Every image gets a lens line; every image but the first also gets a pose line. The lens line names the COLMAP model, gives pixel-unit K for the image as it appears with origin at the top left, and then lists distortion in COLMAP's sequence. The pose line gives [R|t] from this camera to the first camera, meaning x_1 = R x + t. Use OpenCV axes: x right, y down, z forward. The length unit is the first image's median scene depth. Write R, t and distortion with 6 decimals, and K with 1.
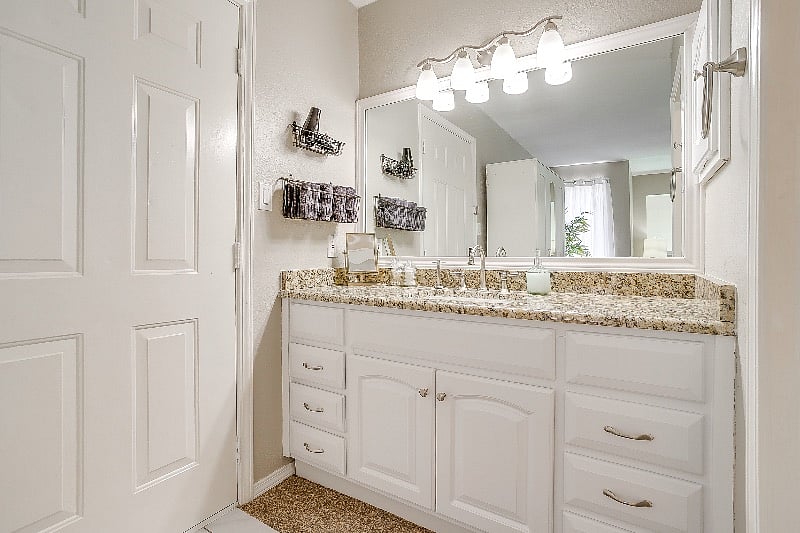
lens RADIAL K [[385.3, 0, 400.5], [0, 385.3, 263.0], [0, 0, 1]] dist [0.000740, 0.000013]
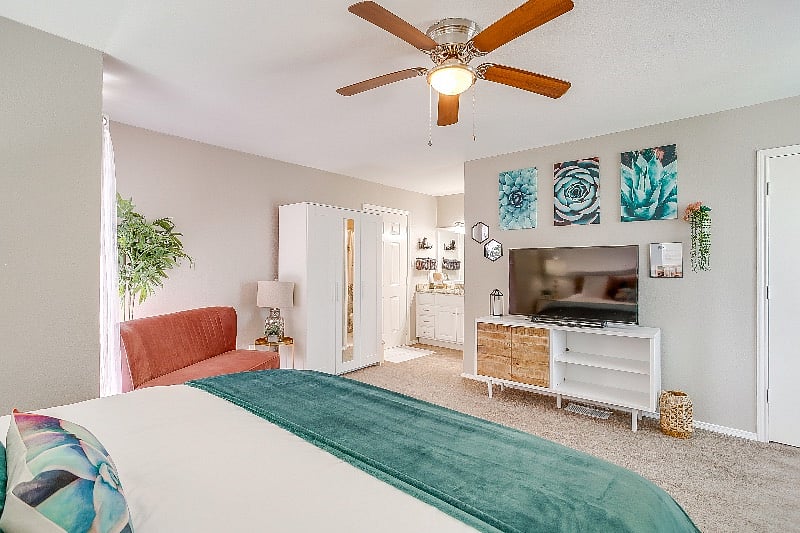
lens RADIAL K [[385.3, 0, 401.6], [0, 385.3, 266.0], [0, 0, 1]] dist [0.000740, 0.000013]
pose [[0.988078, 0.002872, -0.153927, 0.097995], [-0.004252, 0.999954, -0.008633, -0.108216], [0.153895, 0.009184, 0.988044, -2.326967]]
